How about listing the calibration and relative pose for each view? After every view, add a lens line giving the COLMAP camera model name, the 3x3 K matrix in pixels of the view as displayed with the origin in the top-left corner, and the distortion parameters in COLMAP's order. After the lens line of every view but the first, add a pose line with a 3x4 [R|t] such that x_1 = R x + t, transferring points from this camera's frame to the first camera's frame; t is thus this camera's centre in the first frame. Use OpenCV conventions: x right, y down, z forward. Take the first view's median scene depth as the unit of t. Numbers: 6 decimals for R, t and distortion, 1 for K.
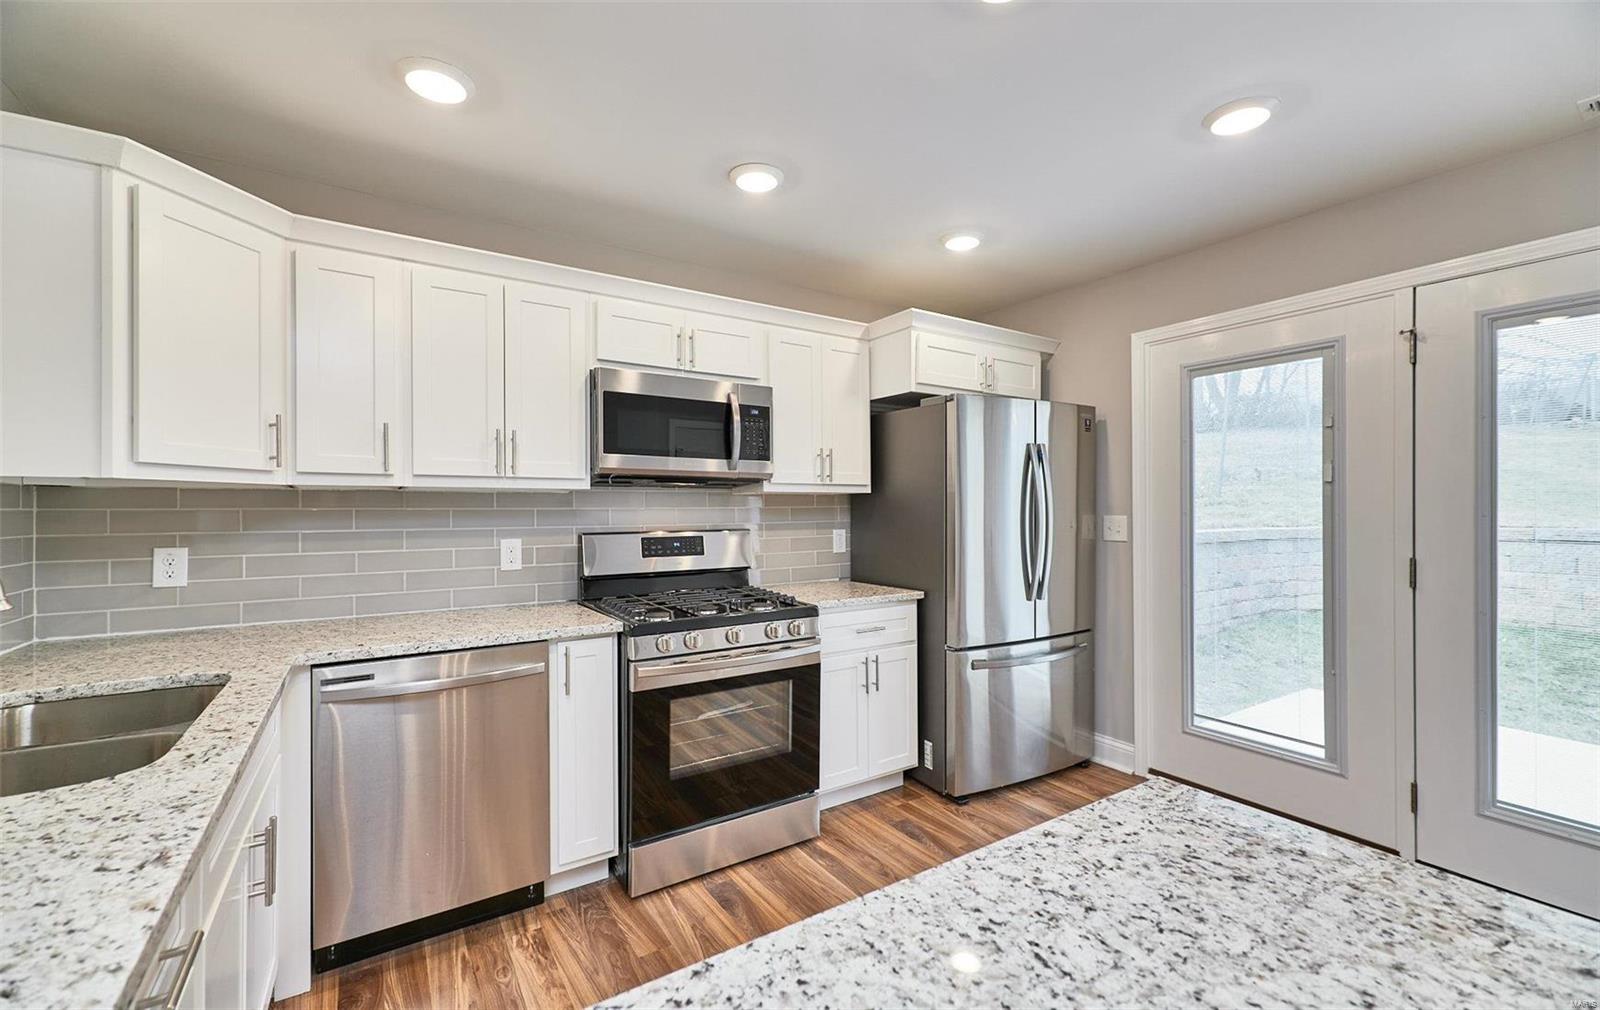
lens RADIAL K [[675.4, 0, 795.3], [0, 675.4, 509.6], [0, 0, 1]] dist [0.004484, 0.001546]
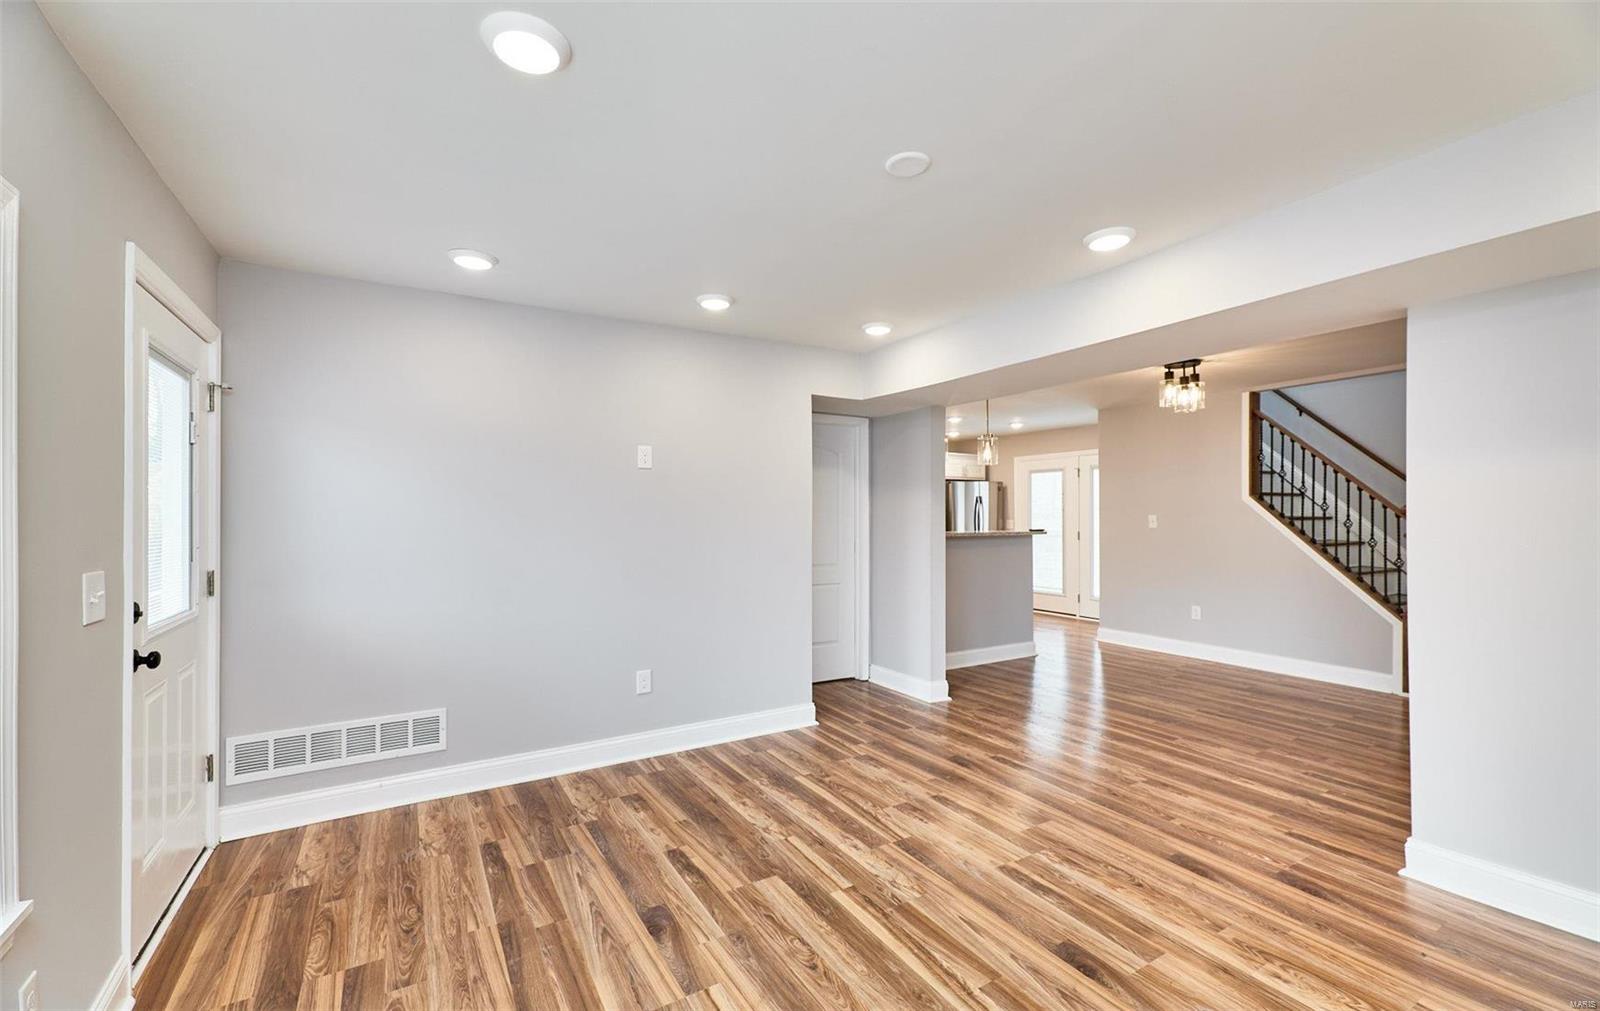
lens RADIAL K [[675.4, 0, 786.9], [0, 675.4, 514.5], [0, 0, 1]] dist [0.004484, 0.001546]
pose [[0.998500, 0.000978, -0.054738, -0.395829], [-0.001142, 0.999995, -0.002960, -0.005602], [0.054735, 0.003018, 0.998496, -2.417363]]
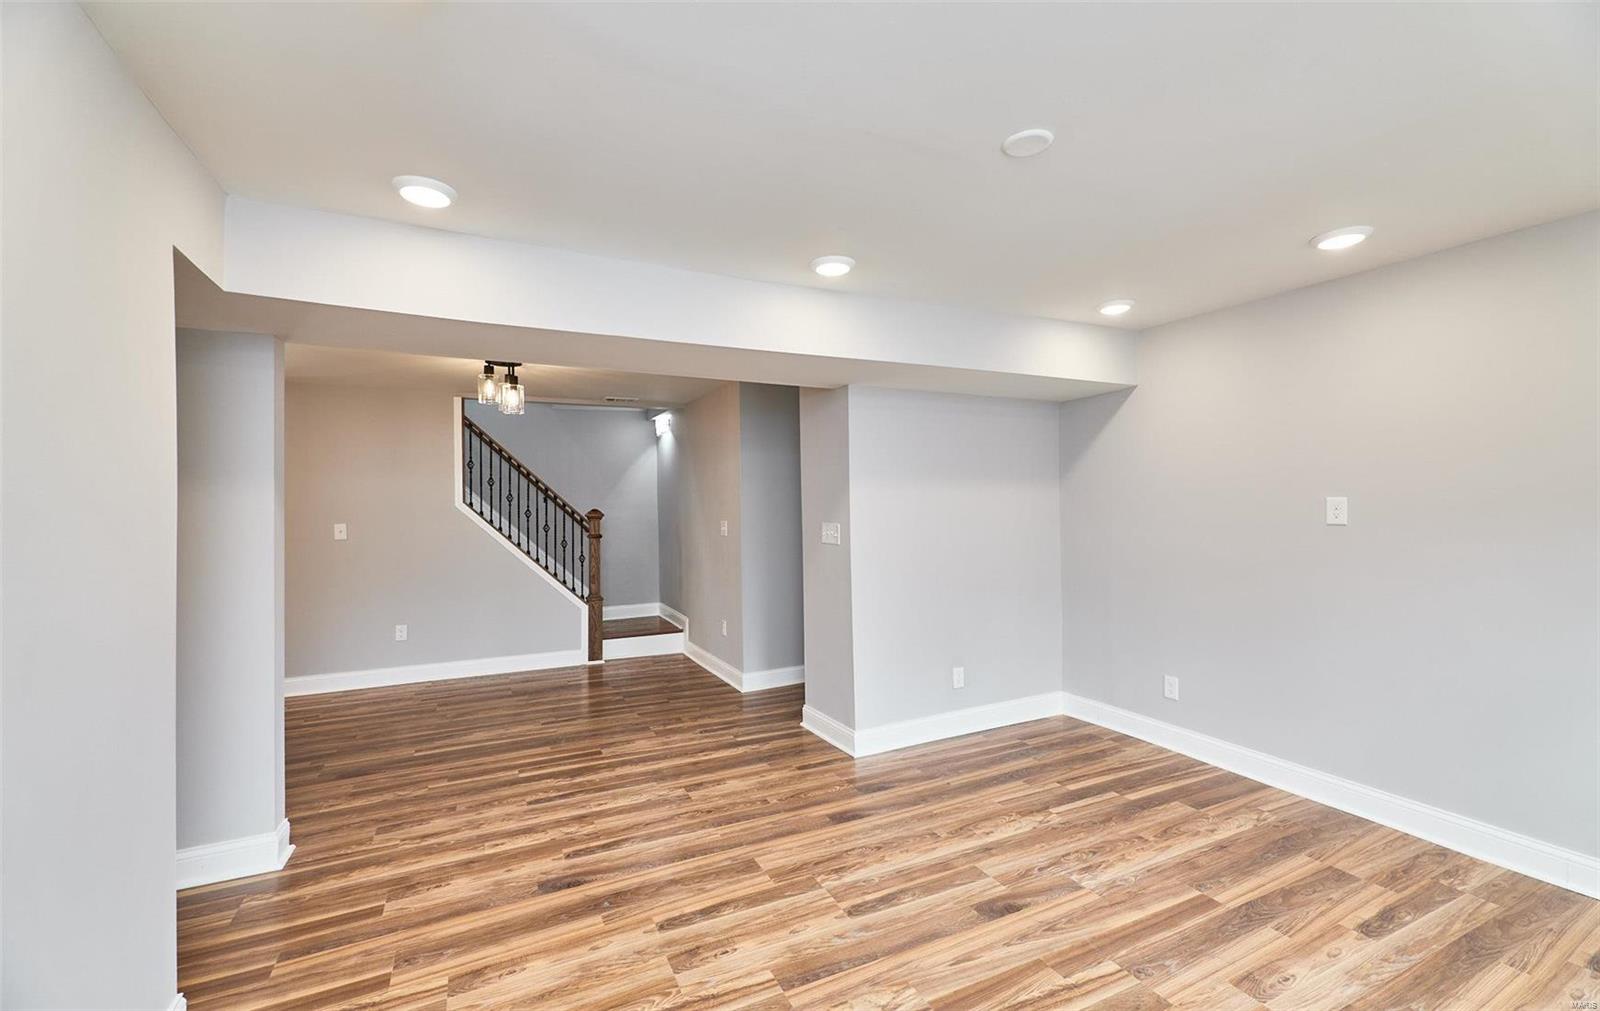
lens RADIAL K [[675.4, 0, 801.2], [0, 675.4, 495.6], [0, 0, 1]] dist [0.004484, 0.001546]
pose [[0.123006, 0.021906, 0.992164, -1.044456], [0.016003, 0.999583, -0.024054, -0.026552], [-0.992277, 0.018837, 0.122605, -1.469880]]
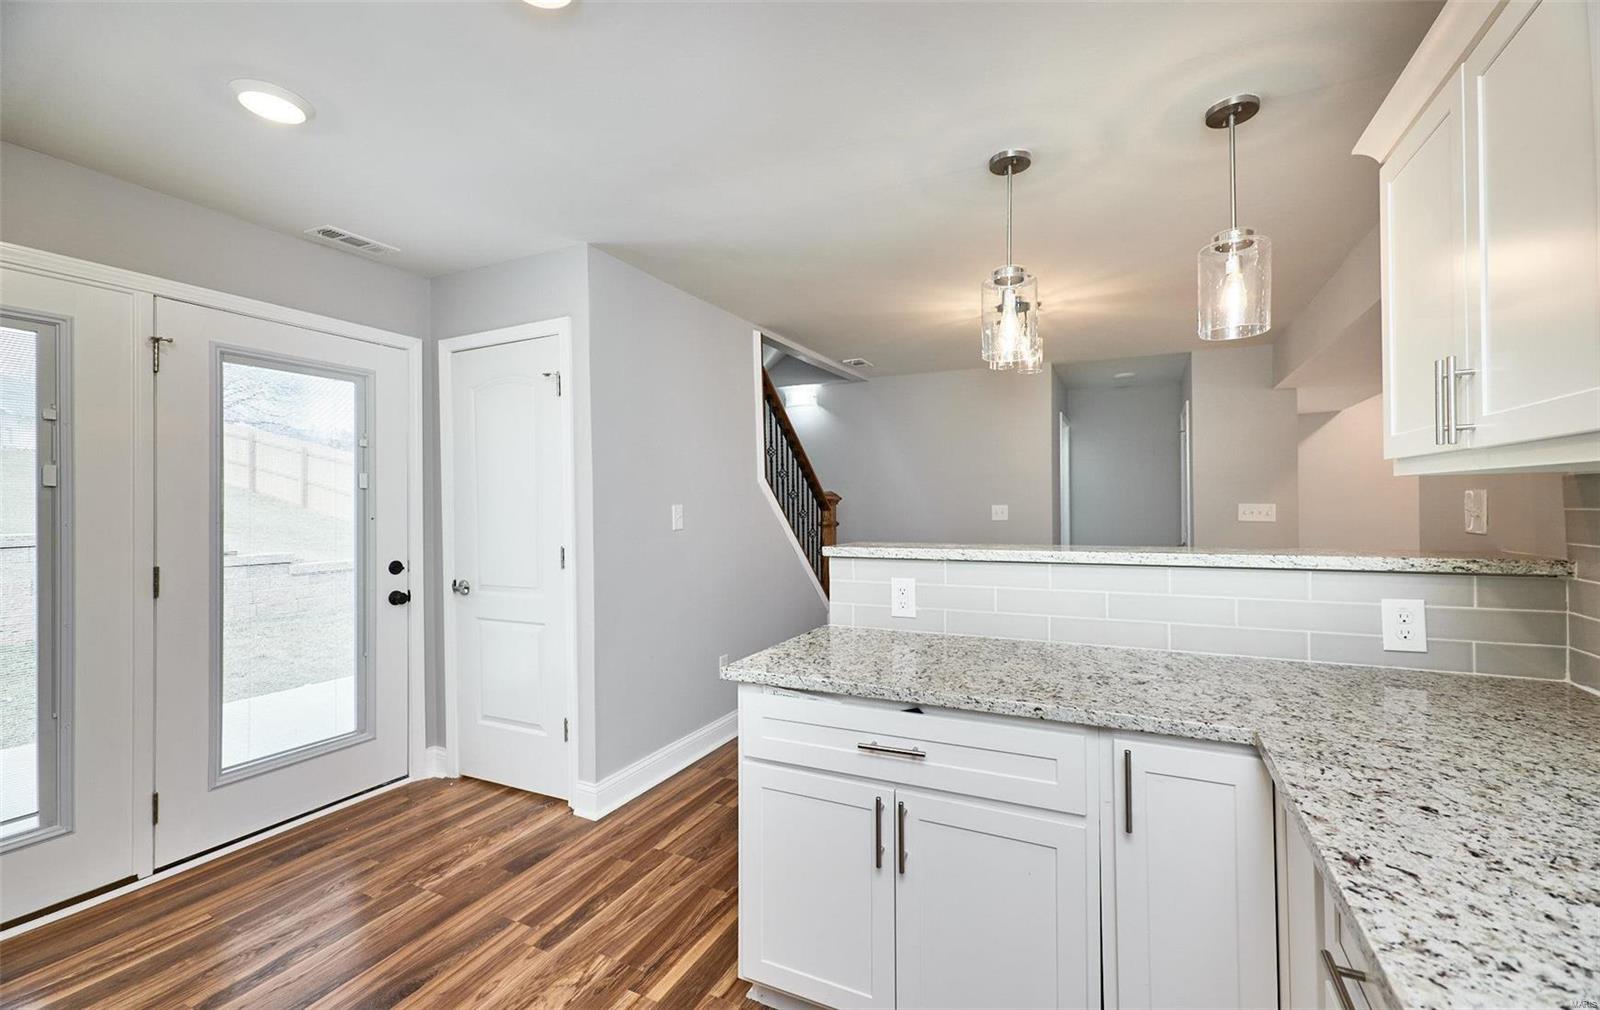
lens RADIAL K [[675.4, 0, 802.8], [0, 675.4, 503.4], [0, 0, 1]] dist [0.004484, 0.001546]
pose [[-0.521768, 0.008445, 0.853046, -0.397394], [0.010667, 0.999937, -0.003375, -0.007278], [-0.853021, 0.007338, -0.521825, 0.643408]]
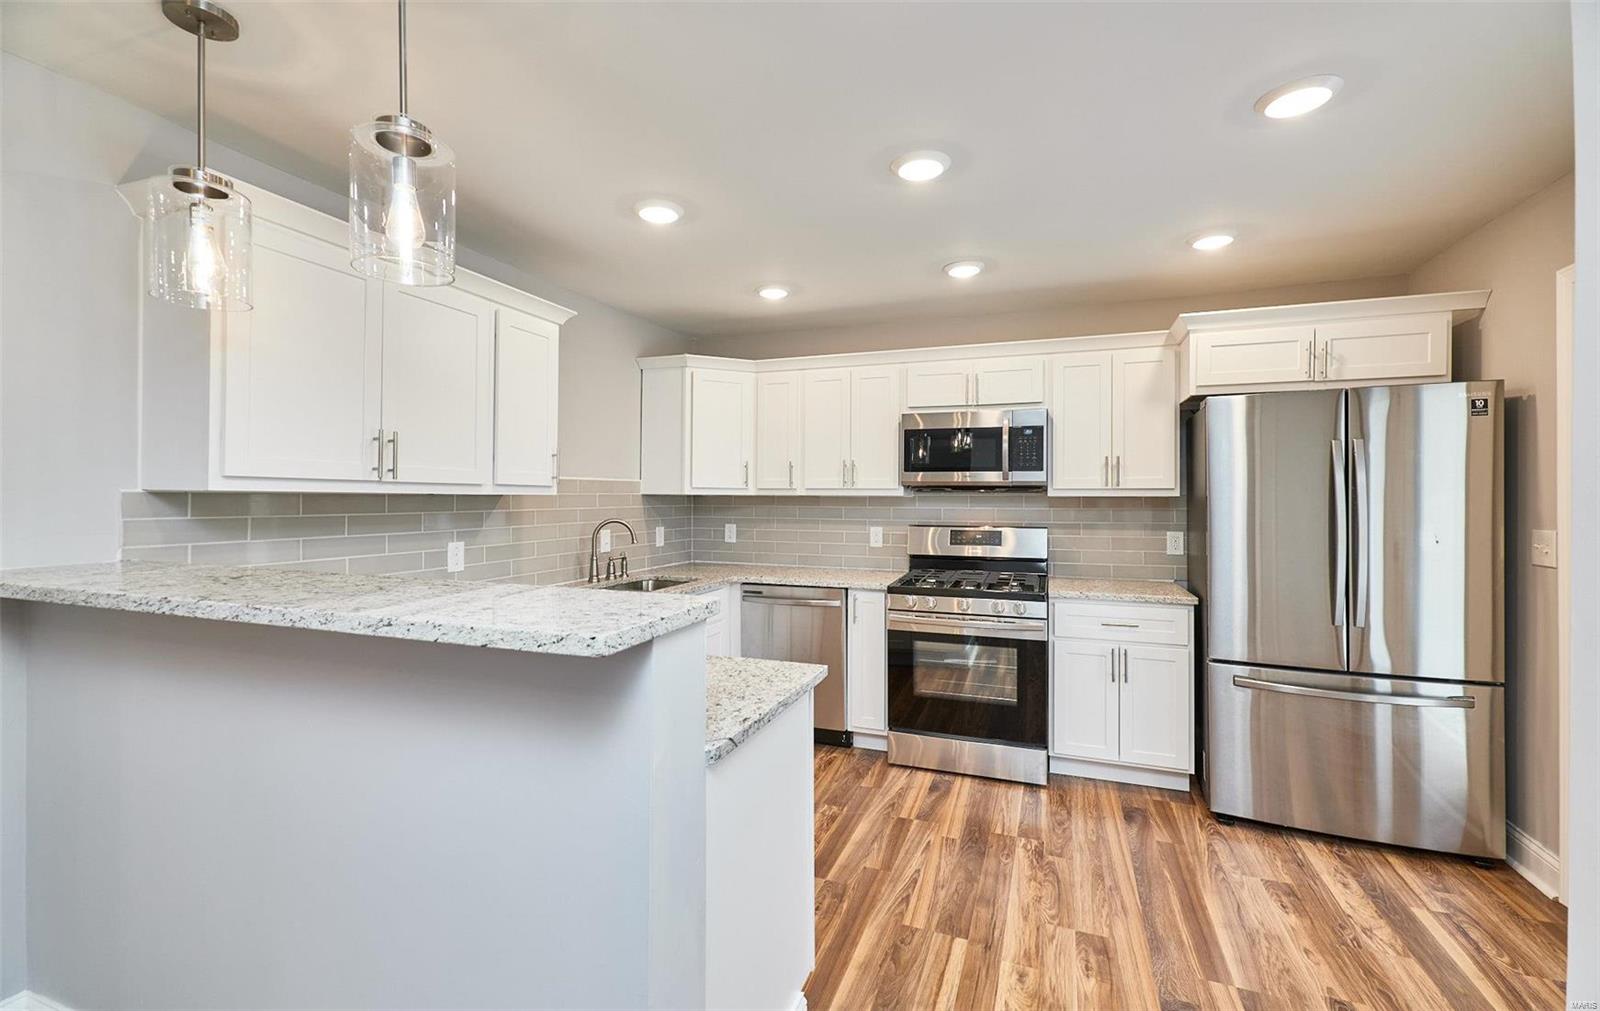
lens RADIAL K [[675.4, 0, 794.1], [0, 675.4, 497.8], [0, 0, 1]] dist [0.004484, 0.001546]
pose [[0.588398, 0.005438, -0.808553, 0.744055], [-0.005986, 0.999979, 0.002369, -0.026932], [0.808549, 0.003447, 0.588418, -0.066796]]
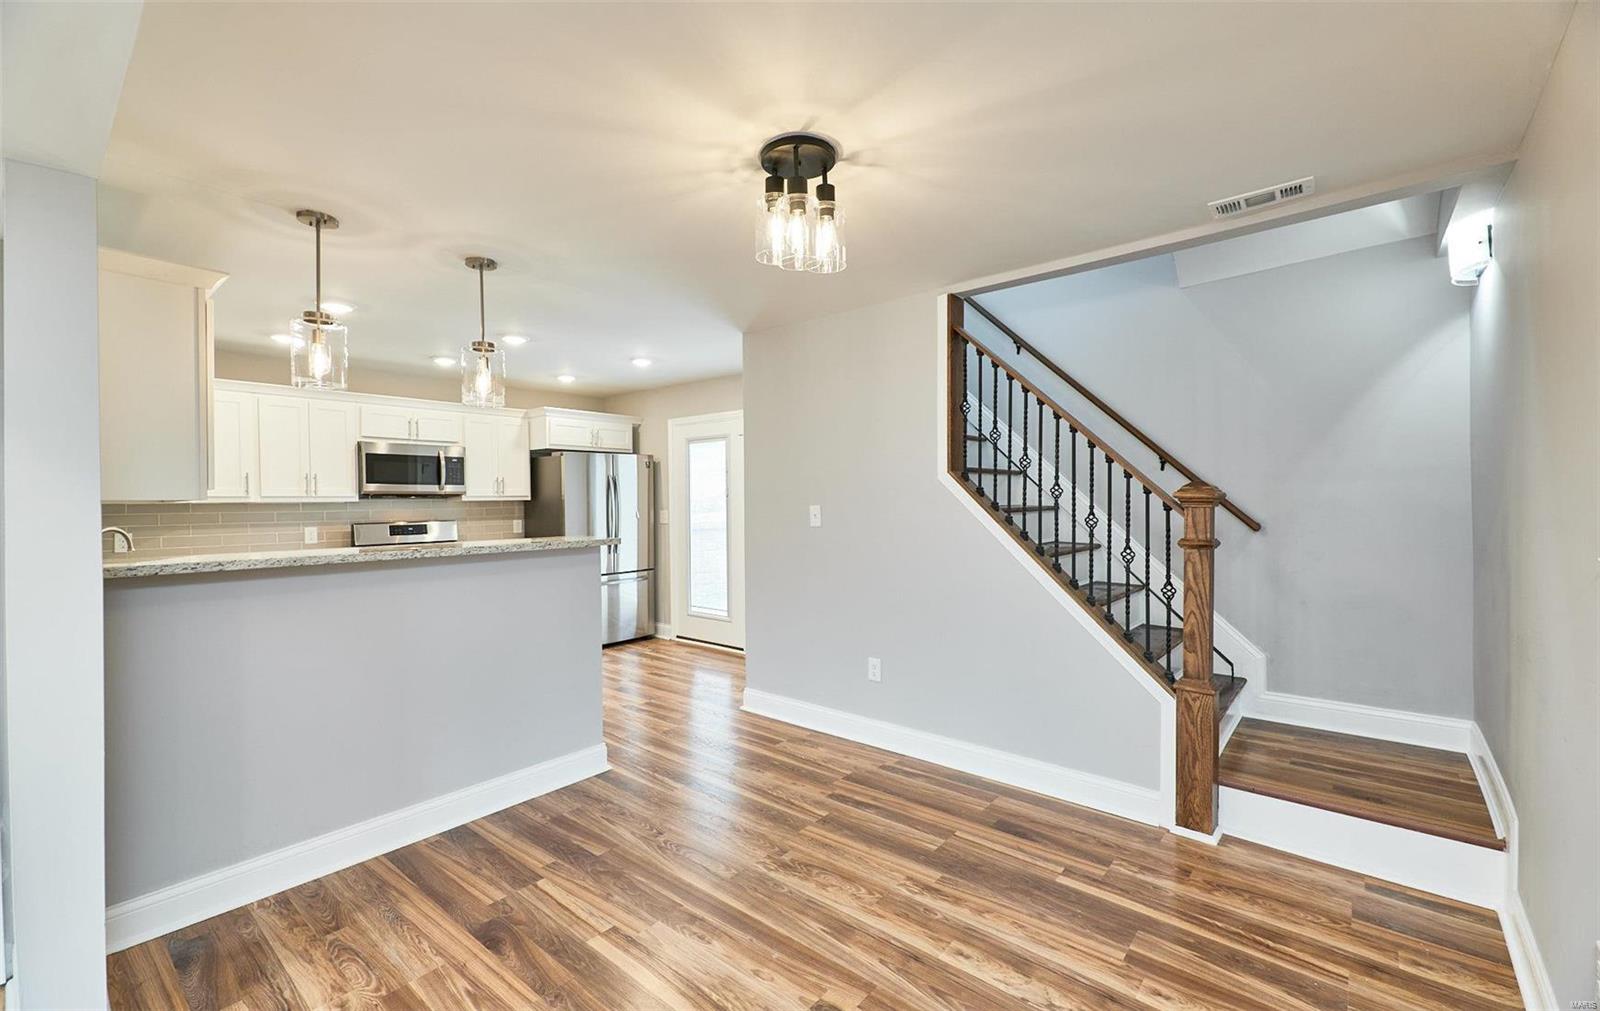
lens RADIAL K [[675.4, 0, 798.6], [0, 675.4, 512.0], [0, 0, 1]] dist [0.004484, 0.001546]
pose [[0.957440, -0.011168, 0.288416, 0.356461], [0.006543, 0.999834, 0.016992, -0.023808], [-0.288558, -0.014382, 0.957354, -1.263218]]
